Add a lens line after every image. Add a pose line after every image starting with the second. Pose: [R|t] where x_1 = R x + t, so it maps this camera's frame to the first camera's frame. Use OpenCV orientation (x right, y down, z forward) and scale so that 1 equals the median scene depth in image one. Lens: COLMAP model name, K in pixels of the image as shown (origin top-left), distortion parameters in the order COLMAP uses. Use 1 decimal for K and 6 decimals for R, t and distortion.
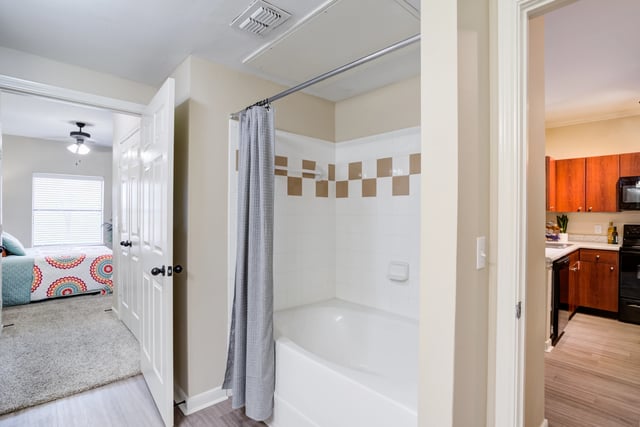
lens RADIAL K [[311.6, 0, 320.8], [0, 311.6, 212.8], [0, 0, 1]] dist [-0.003415, -0.000398]
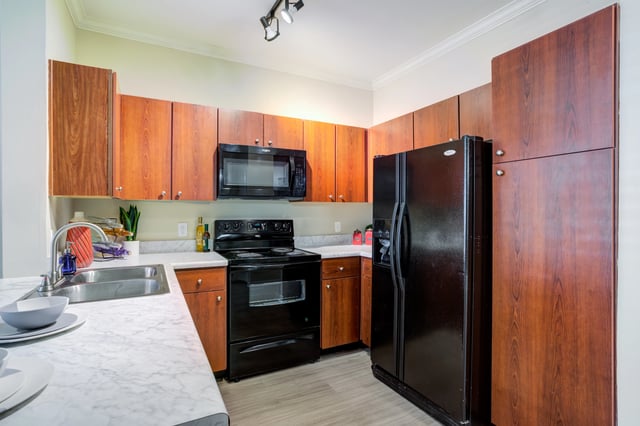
lens RADIAL K [[328.5, 0, 320.4], [0, 328.5, 208.6], [0, 0, 1]] dist [-0.024880, -0.000150]
pose [[0.267078, -0.010692, 0.963616, 0.359862], [-0.001131, 0.999934, 0.011409, 0.005057], [-0.963674, -0.004137, 0.267048, 0.583504]]
